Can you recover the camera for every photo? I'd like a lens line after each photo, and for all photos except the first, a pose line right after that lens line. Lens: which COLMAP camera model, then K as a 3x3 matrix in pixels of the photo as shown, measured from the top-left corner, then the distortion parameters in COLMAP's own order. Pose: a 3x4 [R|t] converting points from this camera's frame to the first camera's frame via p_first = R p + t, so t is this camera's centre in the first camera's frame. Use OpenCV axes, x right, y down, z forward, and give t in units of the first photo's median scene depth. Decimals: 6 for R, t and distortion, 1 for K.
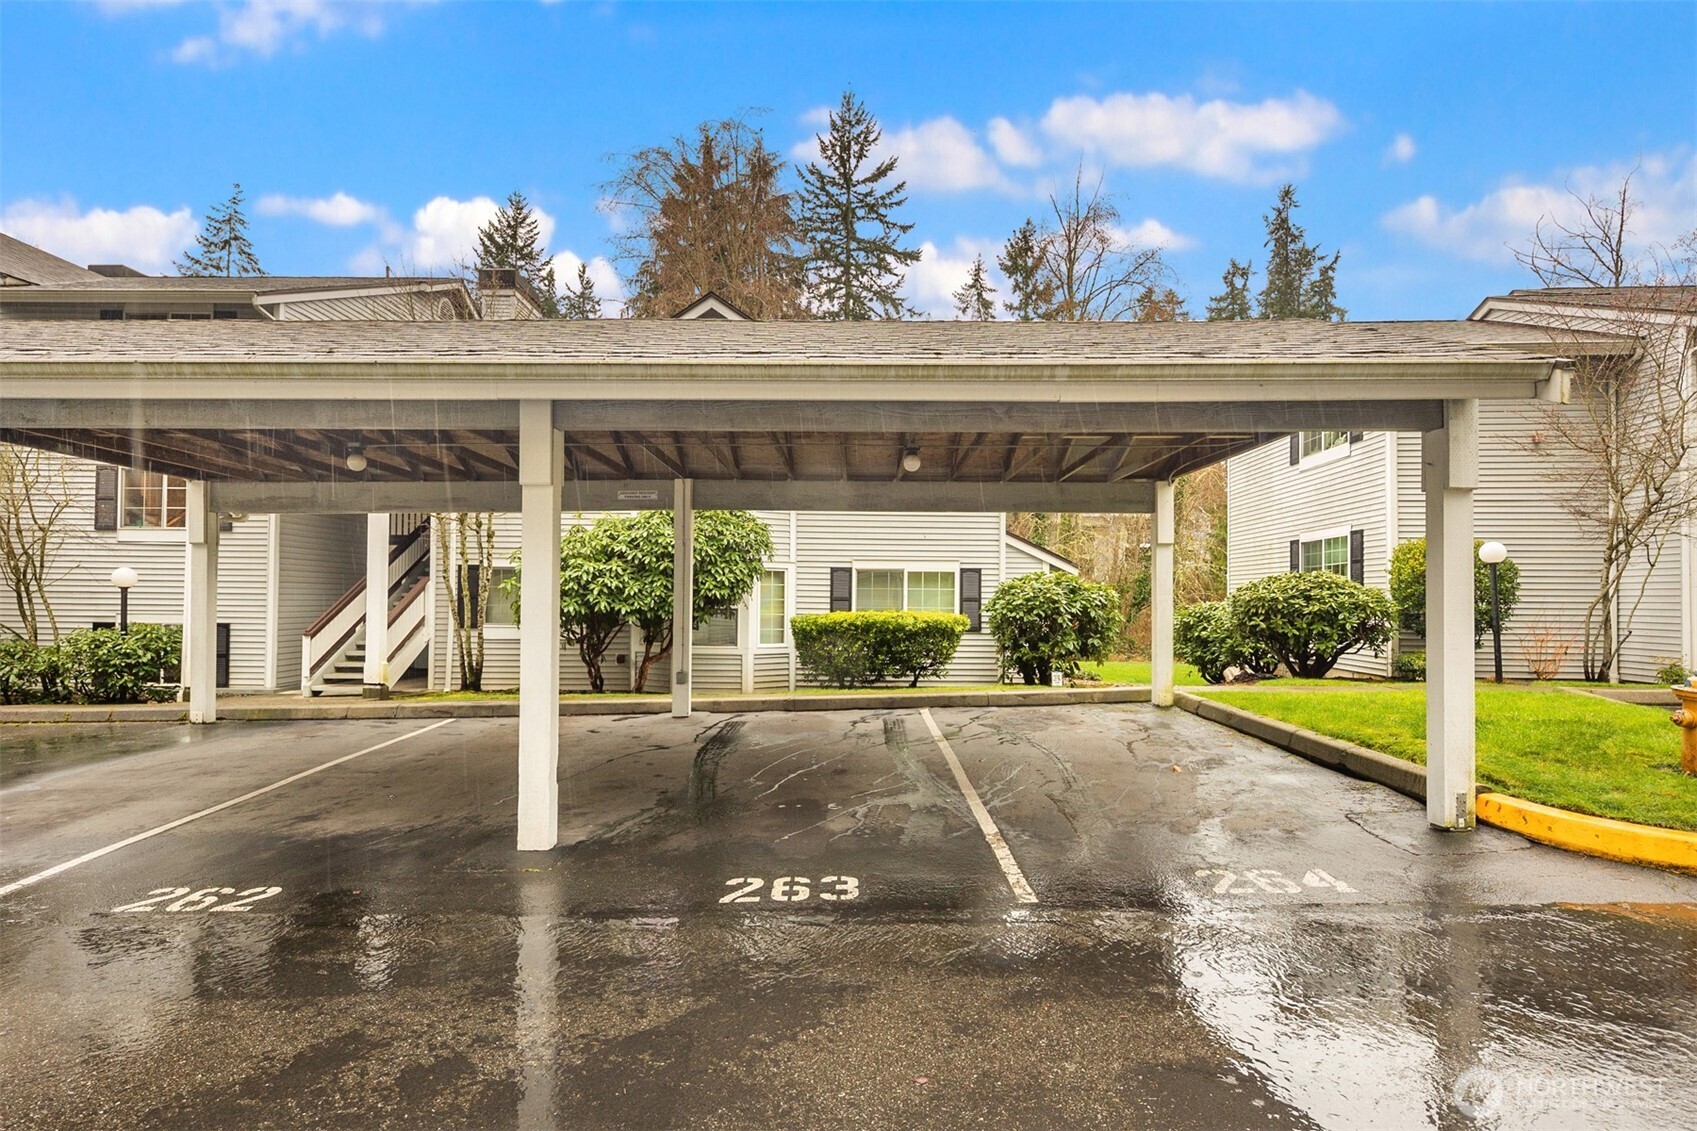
lens RADIAL K [[824.7, 0, 849.1], [0, 824.7, 591.5], [0, 0, 1]] dist [0.003428, 0.000286]
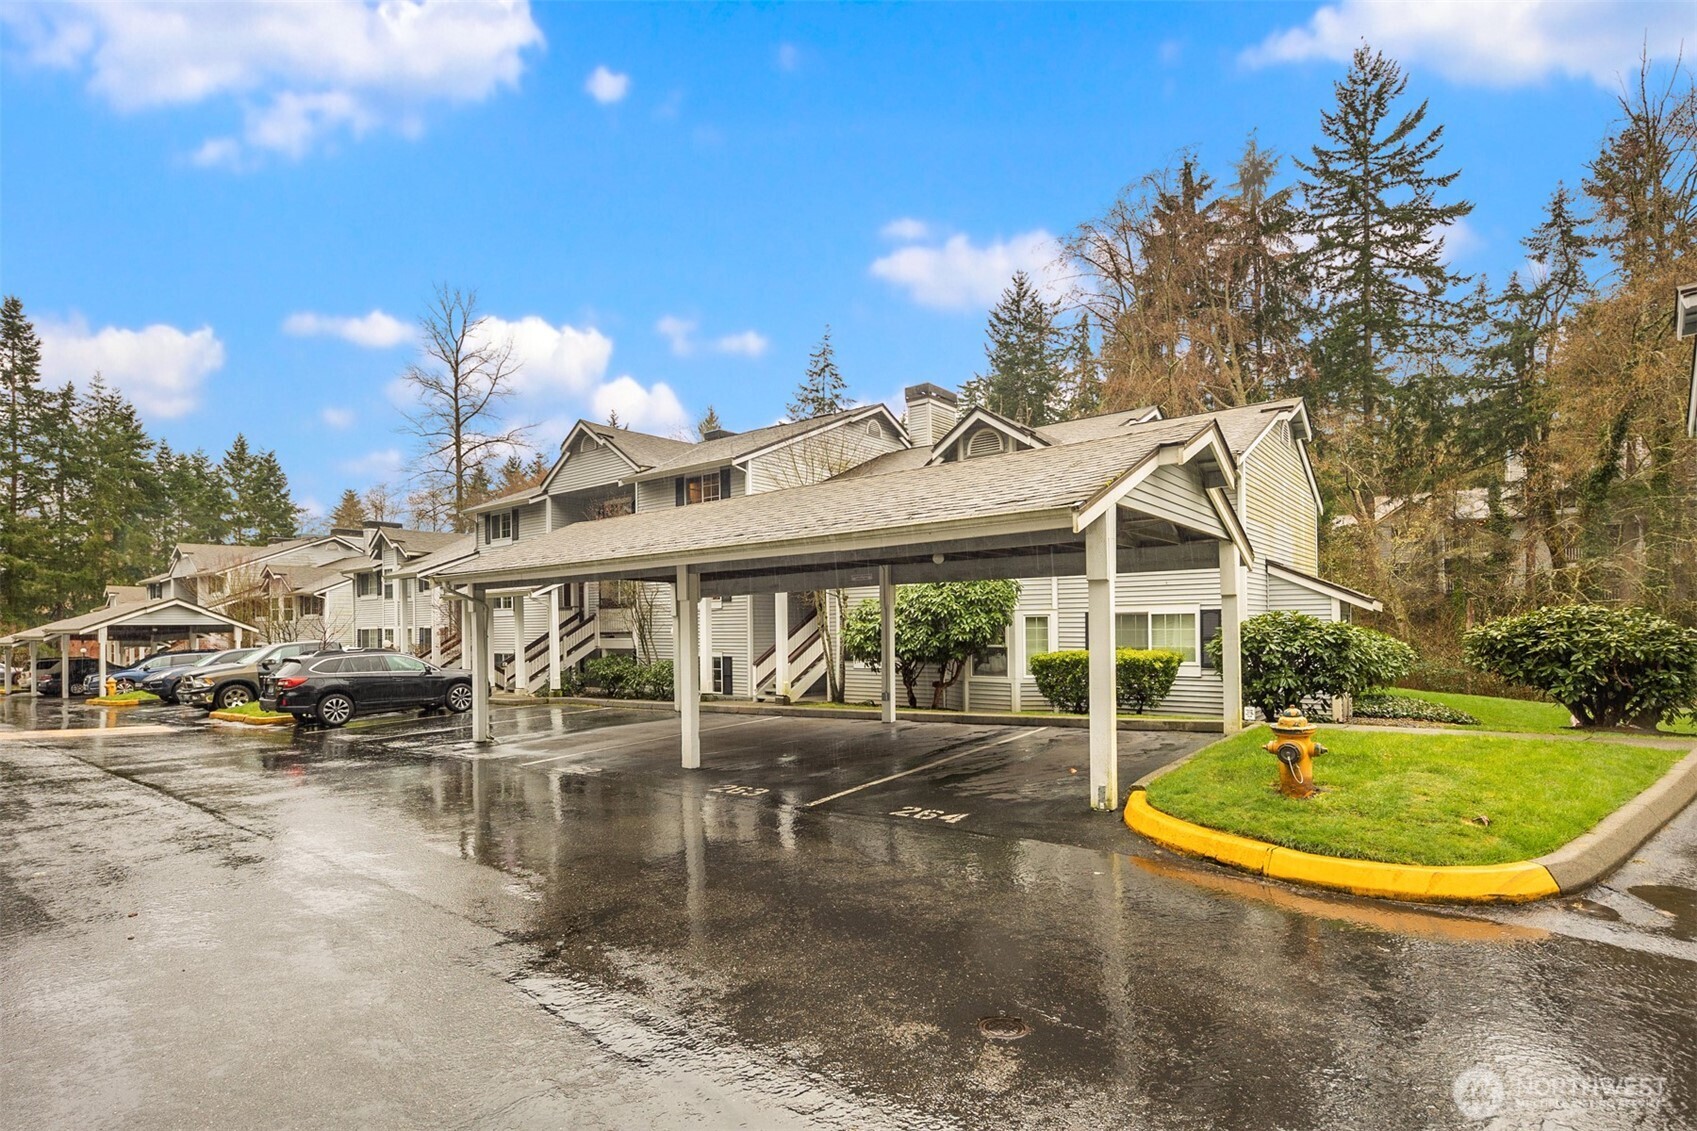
lens RADIAL K [[815.4, 0, 849.6], [0, 815.4, 637.9], [0, 0, 1]] dist [-0.000575, -0.000405]
pose [[0.787840, -0.008908, -0.615816, 0.106117], [0.023041, 0.999622, 0.015017, -0.004383], [0.615449, -0.026020, 0.787747, -0.034992]]
